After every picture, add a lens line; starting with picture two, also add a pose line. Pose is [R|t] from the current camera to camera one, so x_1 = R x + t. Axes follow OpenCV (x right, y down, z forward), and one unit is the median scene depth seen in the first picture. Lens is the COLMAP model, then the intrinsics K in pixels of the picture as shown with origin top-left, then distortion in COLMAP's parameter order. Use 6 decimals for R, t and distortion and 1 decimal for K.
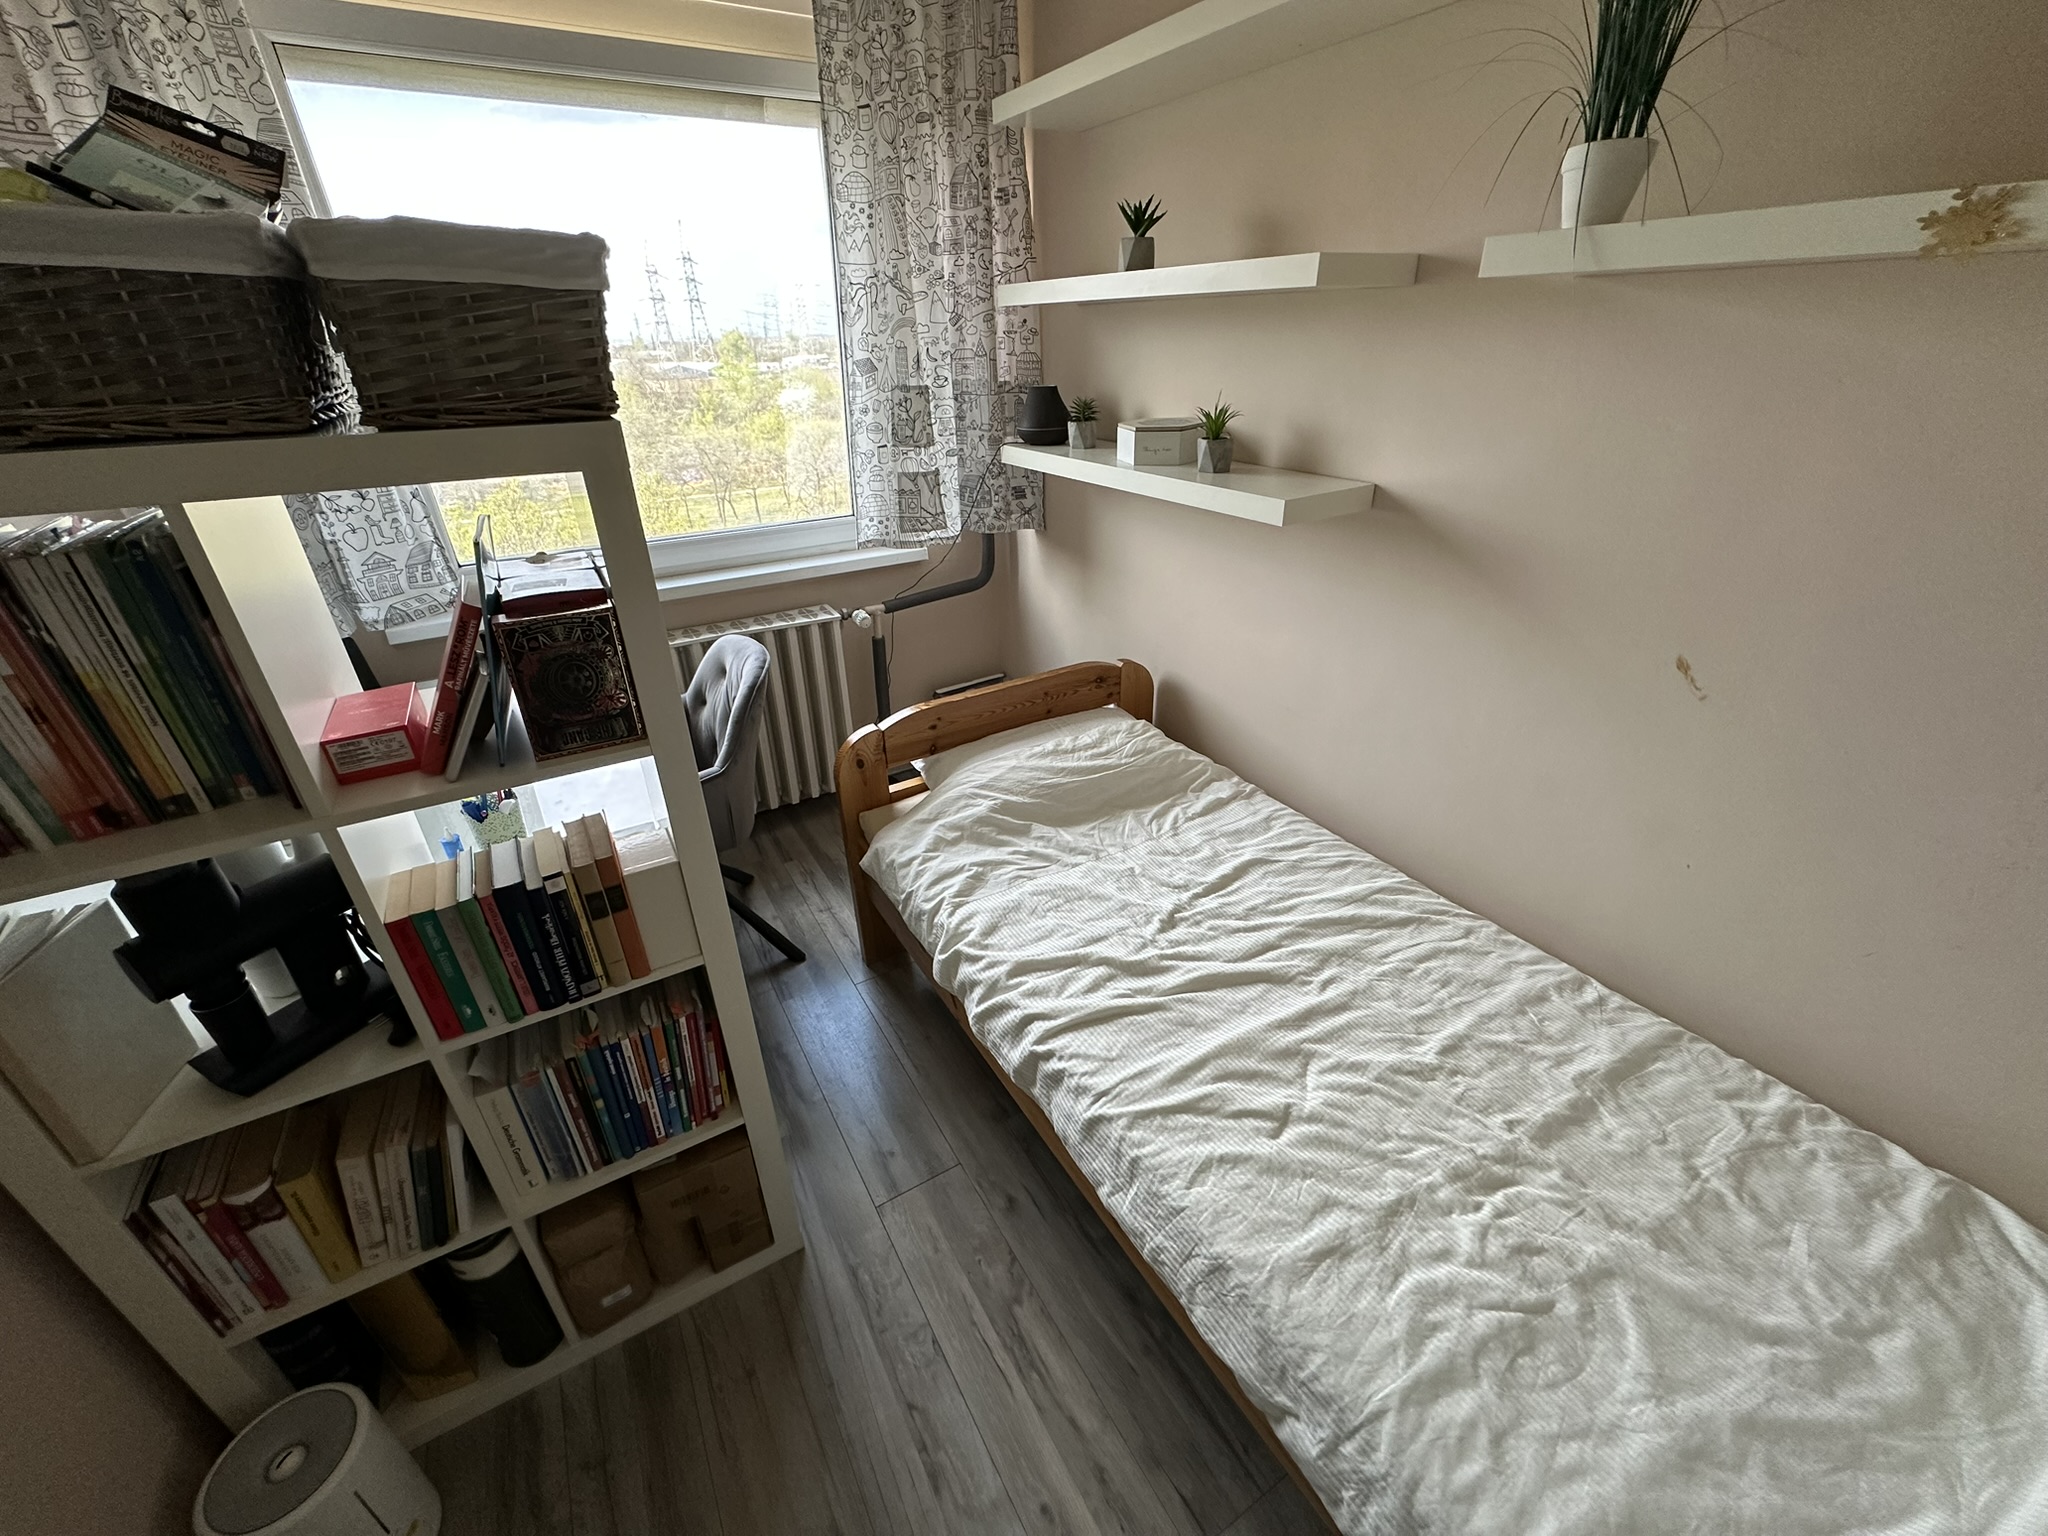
lens RADIAL K [[815.1, 0, 1019.6], [0, 815.1, 765.0], [0, 0, 1]] dist [-0.003693, 0.001062]
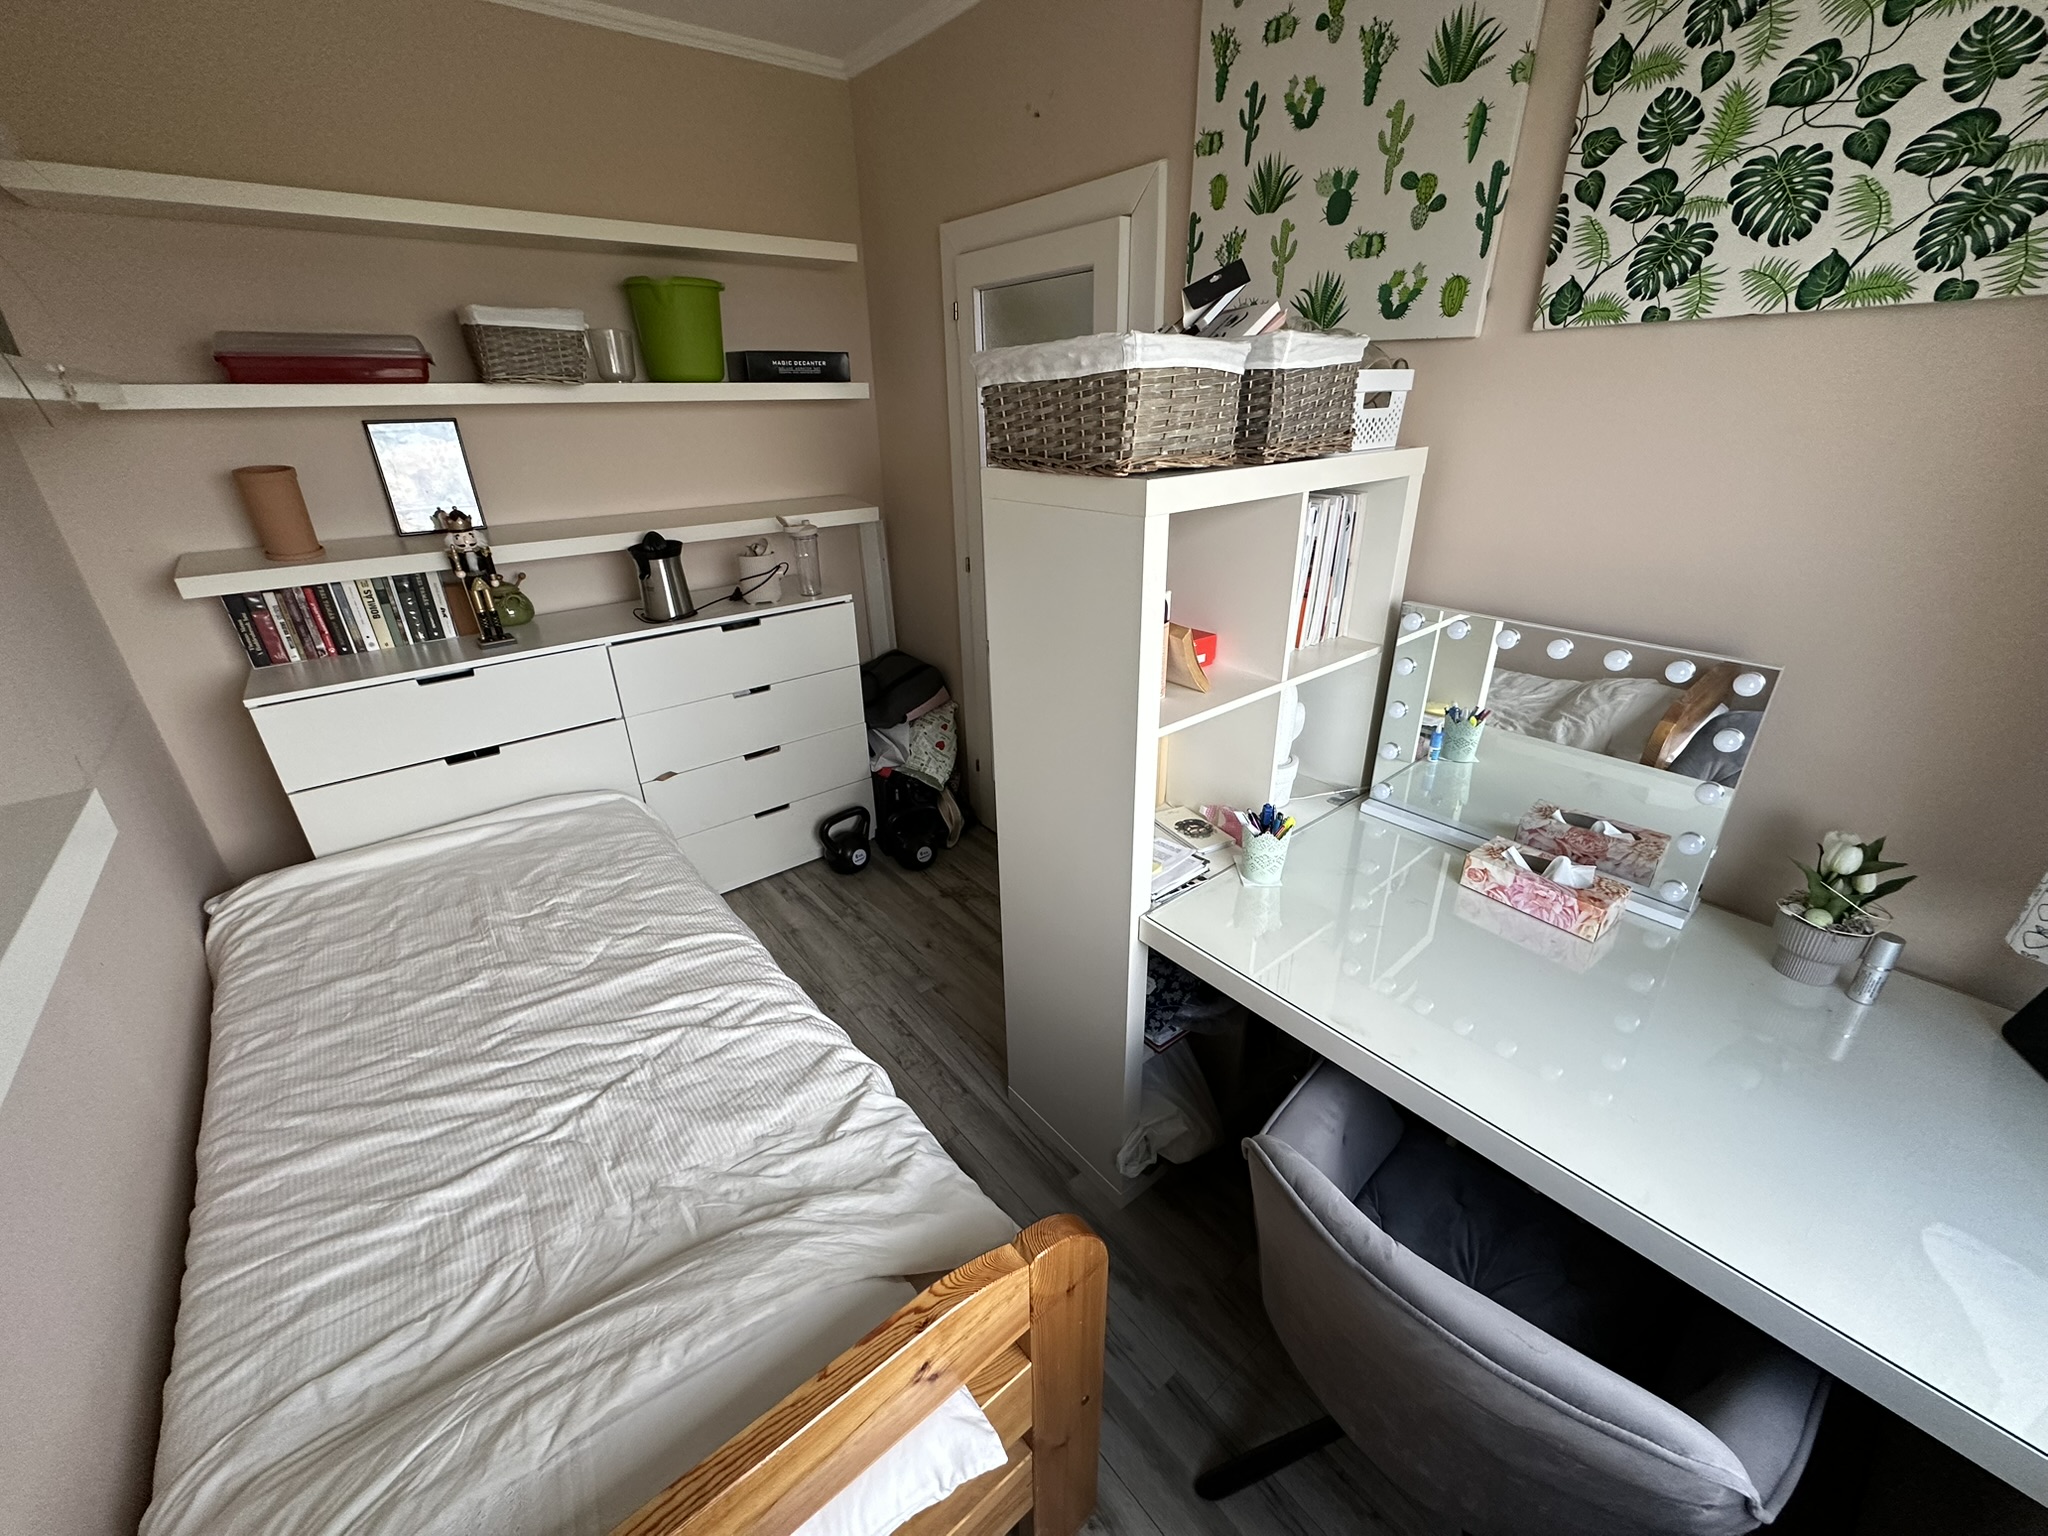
lens RADIAL K [[815.1, 0, 1021.4], [0, 815.1, 770.1], [0, 0, 1]] dist [-0.003693, 0.001062]
pose [[-0.988357, 0.097162, -0.117090, -0.237460], [-0.034411, 0.606872, 0.794055, -0.957906], [0.148211, 0.788839, -0.596462, 1.764875]]
